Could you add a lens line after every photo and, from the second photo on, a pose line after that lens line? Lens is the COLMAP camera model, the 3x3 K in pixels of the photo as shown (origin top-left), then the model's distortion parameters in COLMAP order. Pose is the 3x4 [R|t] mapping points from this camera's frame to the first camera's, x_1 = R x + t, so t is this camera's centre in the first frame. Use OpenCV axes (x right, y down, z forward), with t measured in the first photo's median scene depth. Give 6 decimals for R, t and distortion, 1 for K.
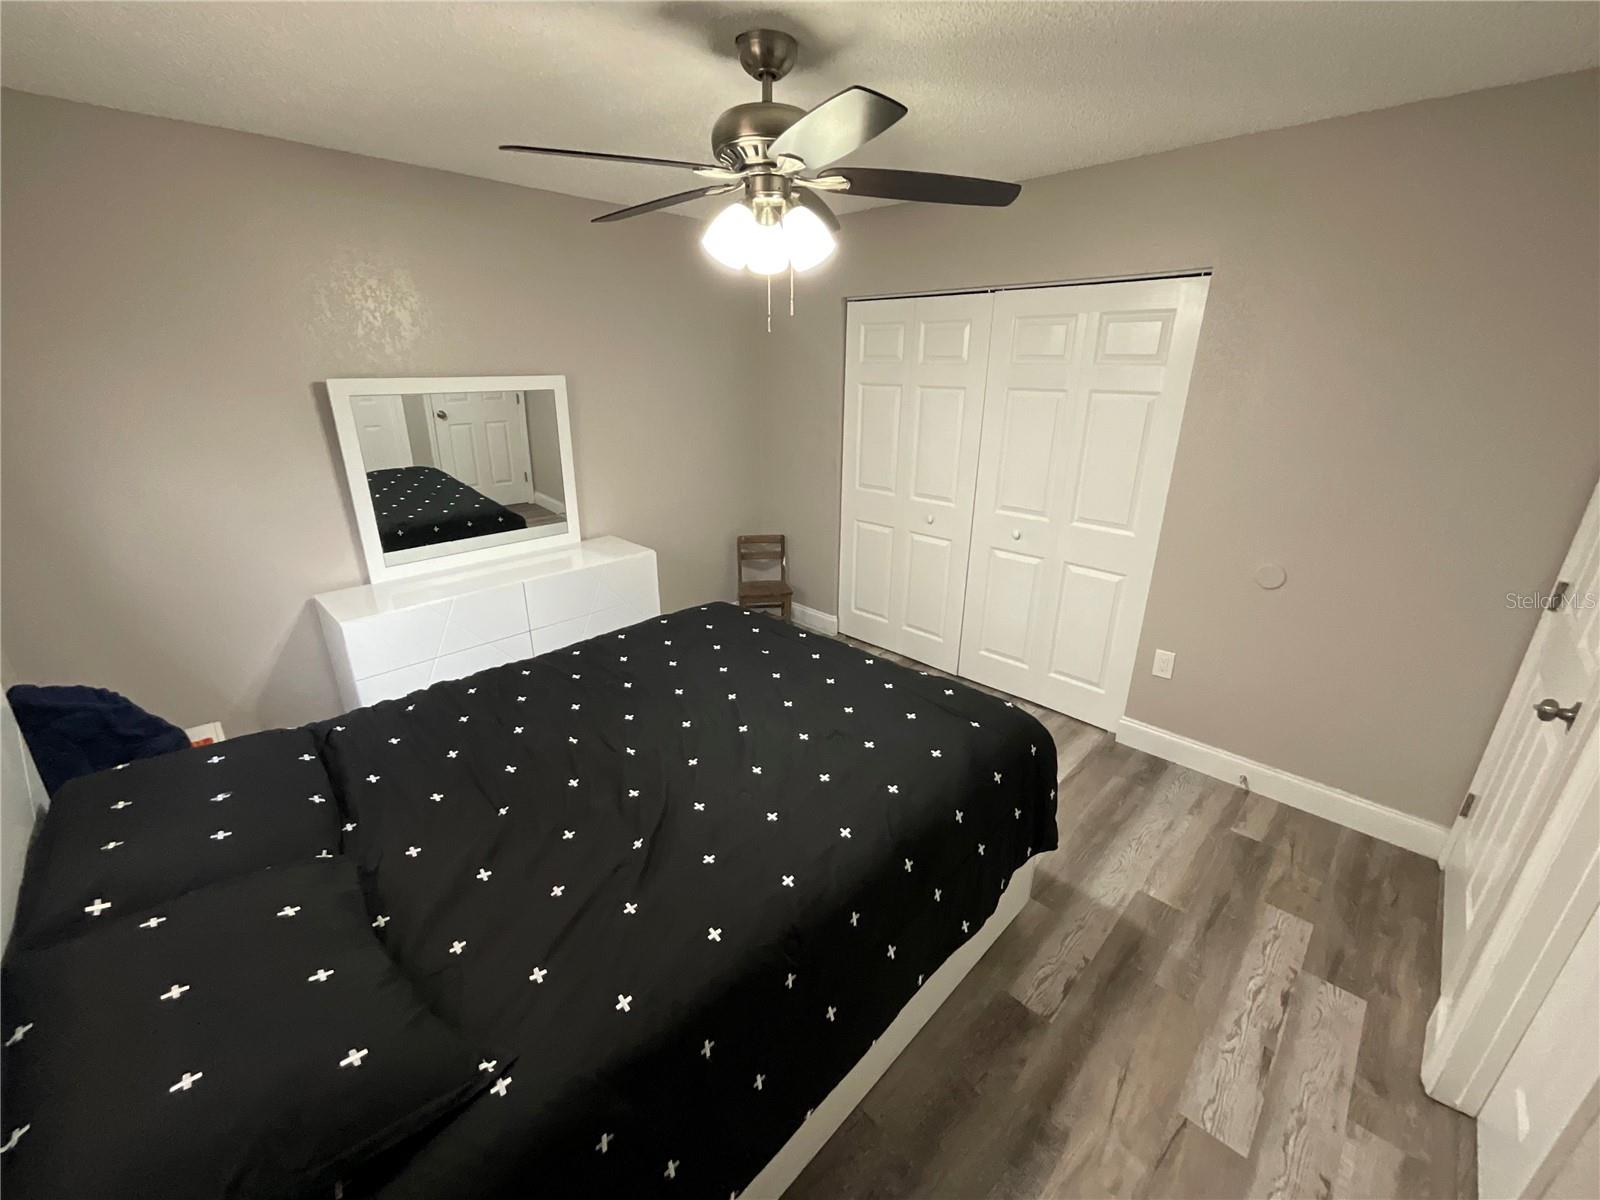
lens RADIAL K [[648.9, 0, 801.2], [0, 648.9, 600.0], [0, 0, 1]] dist [-0.000737, -0.000368]
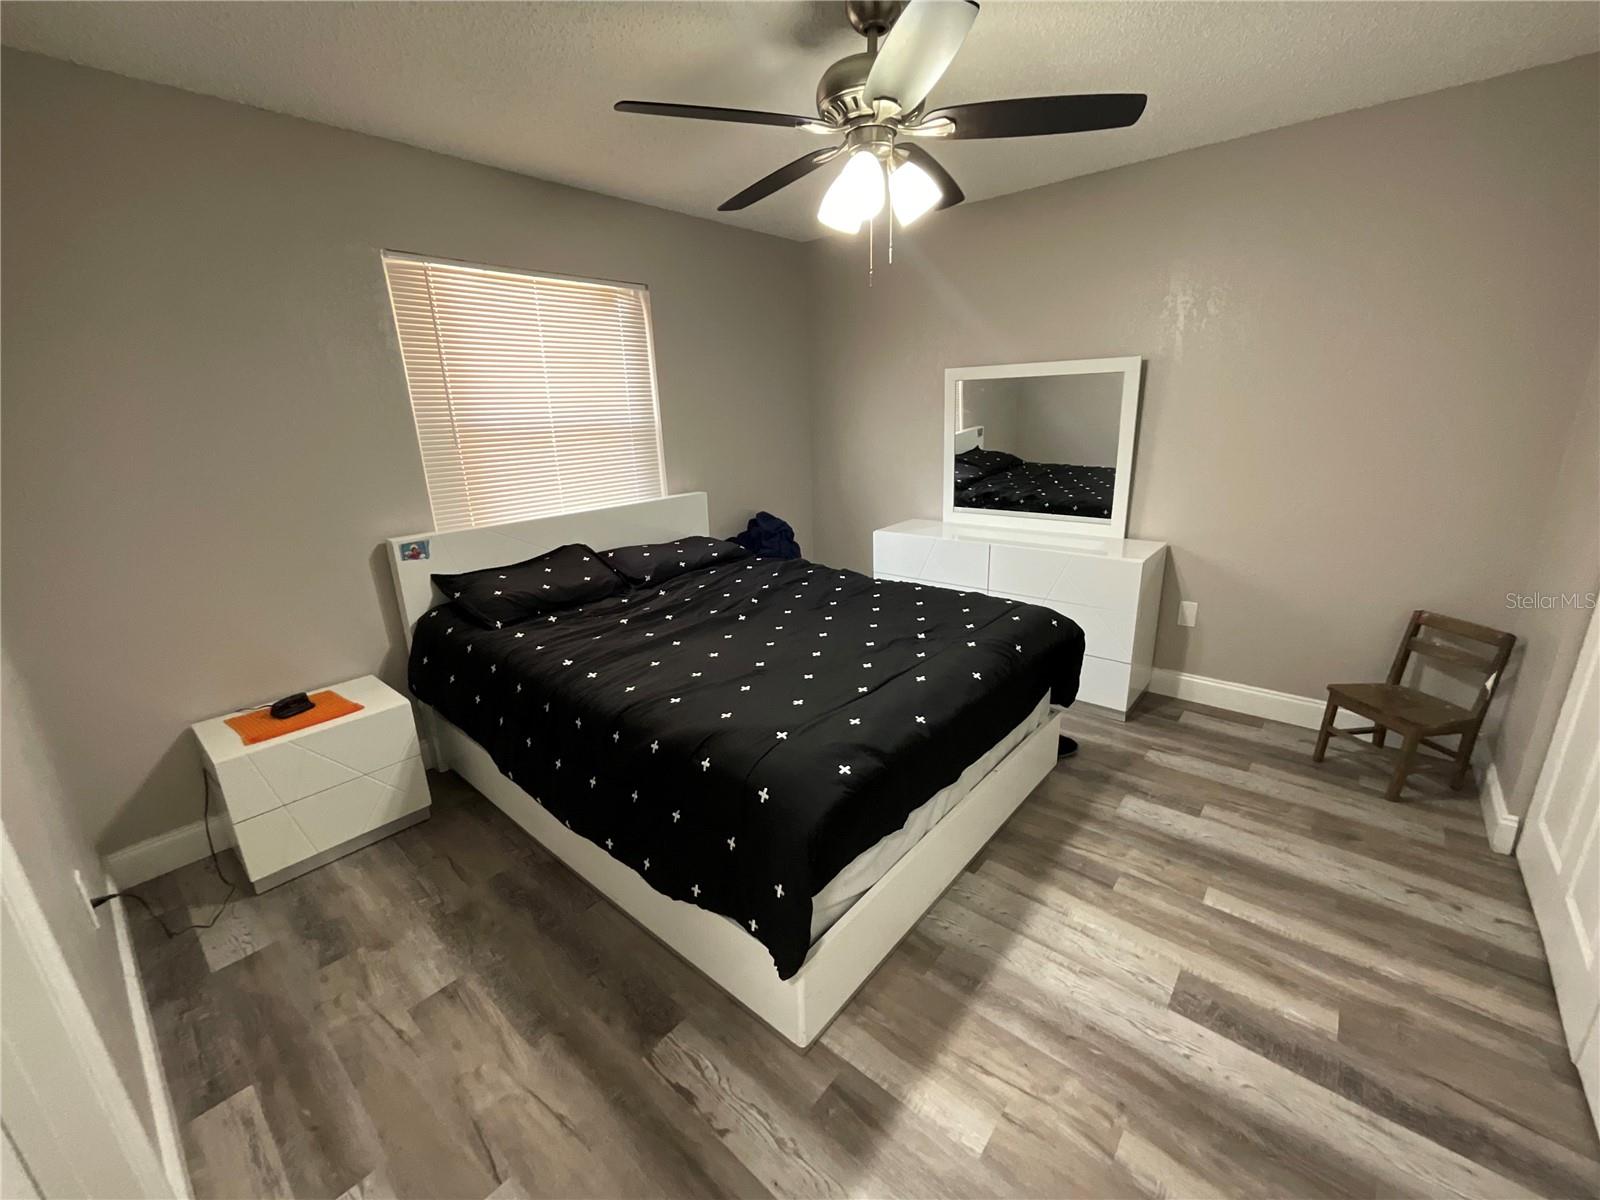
lens RADIAL K [[654.4, 0, 800.0], [0, 654.4, 600.0], [0, 0, 1]] dist [-0.000941, -0.000277]
pose [[0.055410, 0.274251, -0.960061, 1.060017], [-0.309901, 0.918774, 0.244571, -0.184474], [0.949153, 0.283972, 0.135900, 0.905270]]
